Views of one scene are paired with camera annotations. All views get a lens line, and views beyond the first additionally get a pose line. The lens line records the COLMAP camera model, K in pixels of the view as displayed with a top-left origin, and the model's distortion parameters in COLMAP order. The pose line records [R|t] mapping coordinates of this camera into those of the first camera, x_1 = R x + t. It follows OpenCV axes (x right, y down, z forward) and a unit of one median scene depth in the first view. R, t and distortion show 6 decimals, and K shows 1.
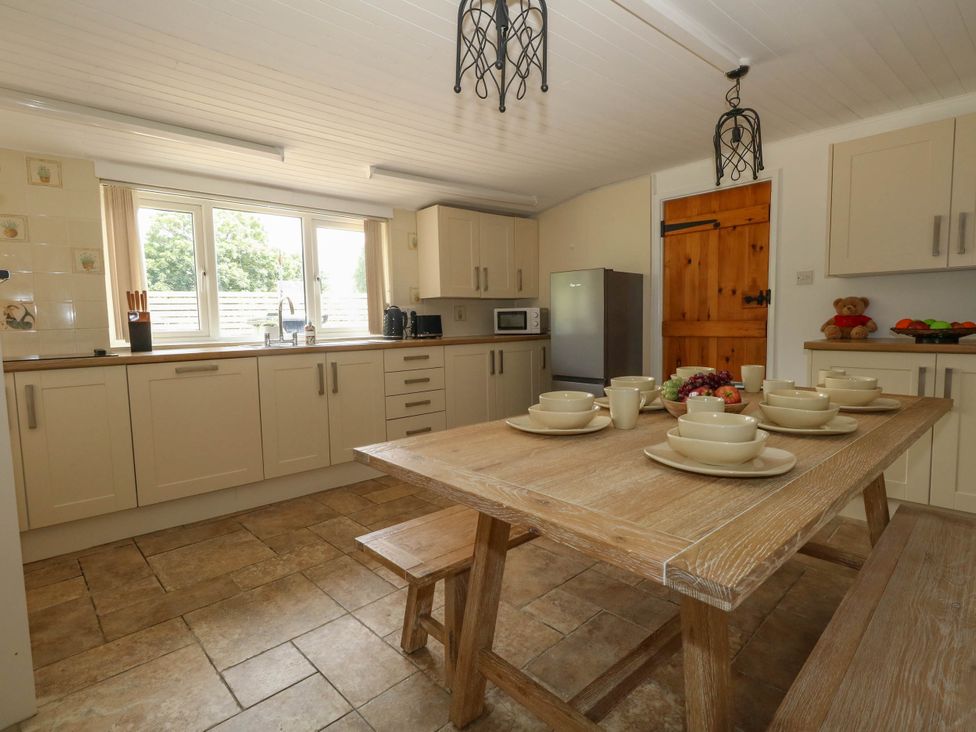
lens RADIAL K [[503.3, 0, 491.2], [0, 503.3, 366.7], [0, 0, 1]] dist [0.002859, -0.001135]
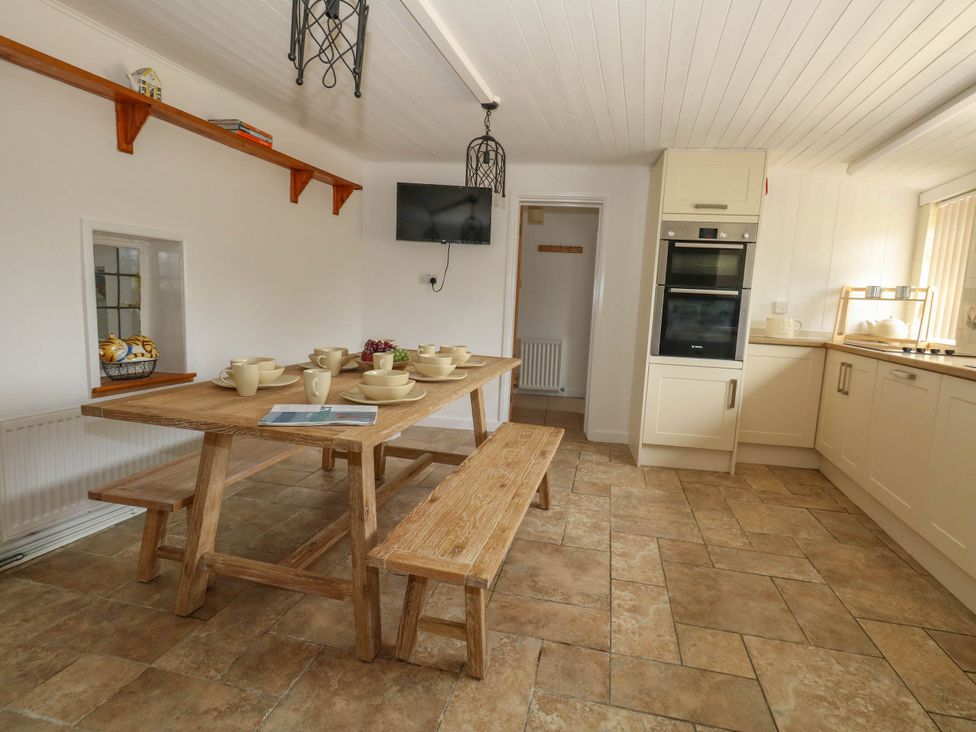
lens RADIAL K [[503.3, 0, 501.7], [0, 503.3, 359.1], [0, 0, 1]] dist [0.002859, -0.001135]
pose [[-0.828567, 0.047287, -0.557890, 0.407543], [-0.083079, 0.975013, 0.206030, -0.115345], [0.553692, 0.217058, -0.803934, 1.011733]]
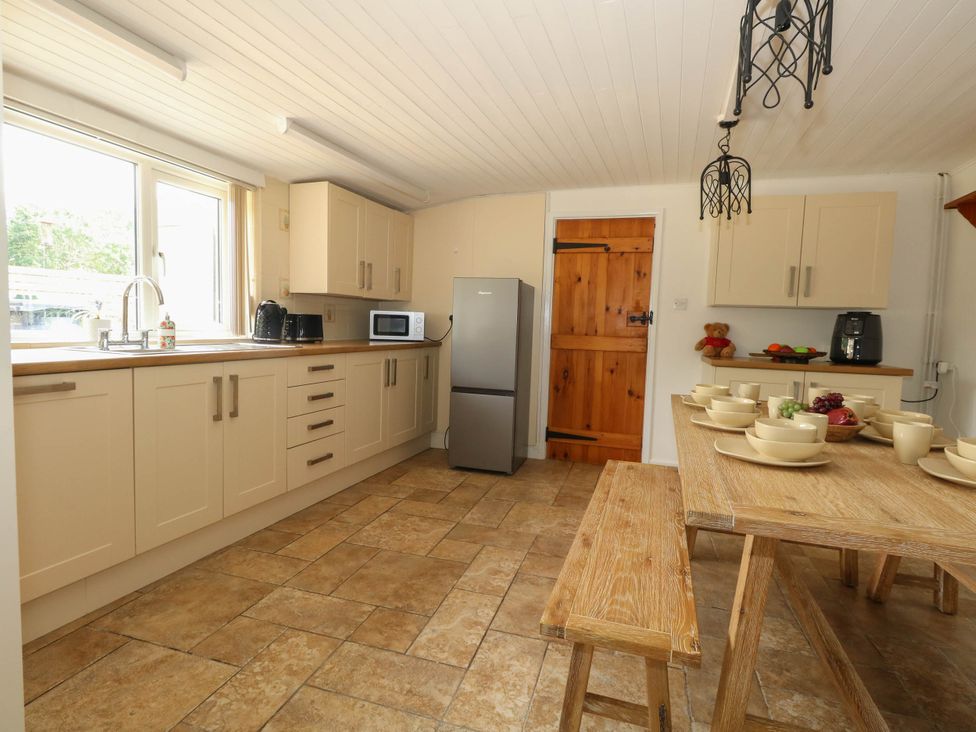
lens RADIAL K [[505.3, 0, 491.2], [0, 505.3, 364.9], [0, 0, 1]] dist [0.001914, -0.002390]
pose [[0.868797, 0.010245, 0.495063, -0.315791], [-0.005963, 0.999930, -0.010229, -0.016107], [-0.495133, 0.005935, 0.868797, 0.167544]]
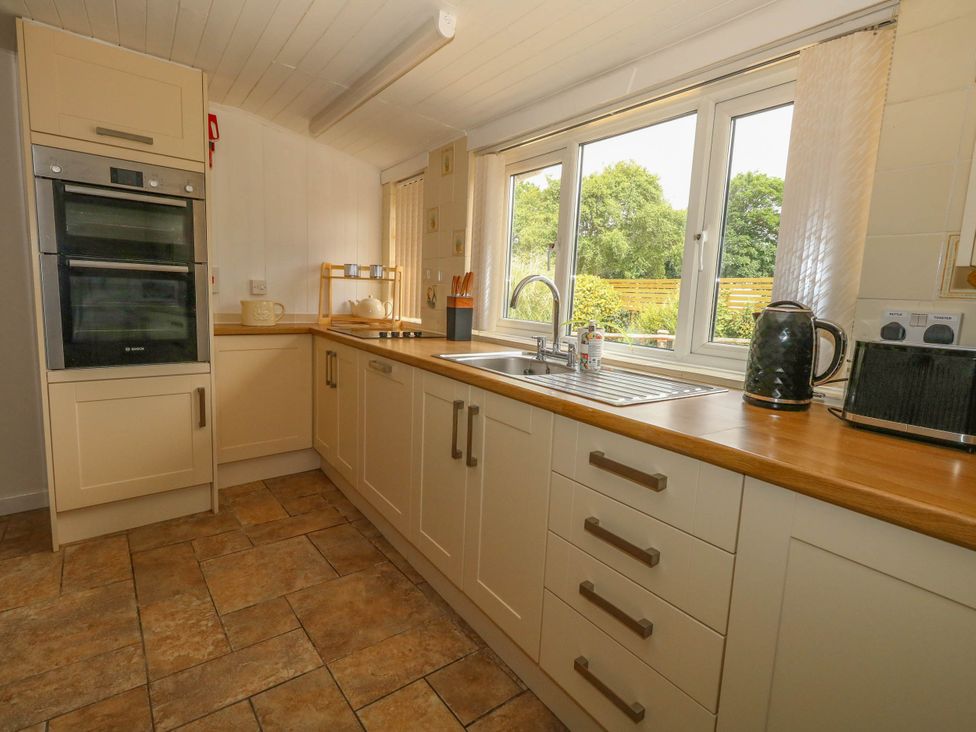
lens RADIAL K [[503.3, 0, 493.6], [0, 503.3, 363.1], [0, 0, 1]] dist [0.002859, -0.001135]
pose [[-0.099010, 0.151675, -0.983459, 0.153976], [-0.135647, 0.977032, 0.164340, -0.122176], [0.985798, 0.149675, -0.076162, 0.946130]]
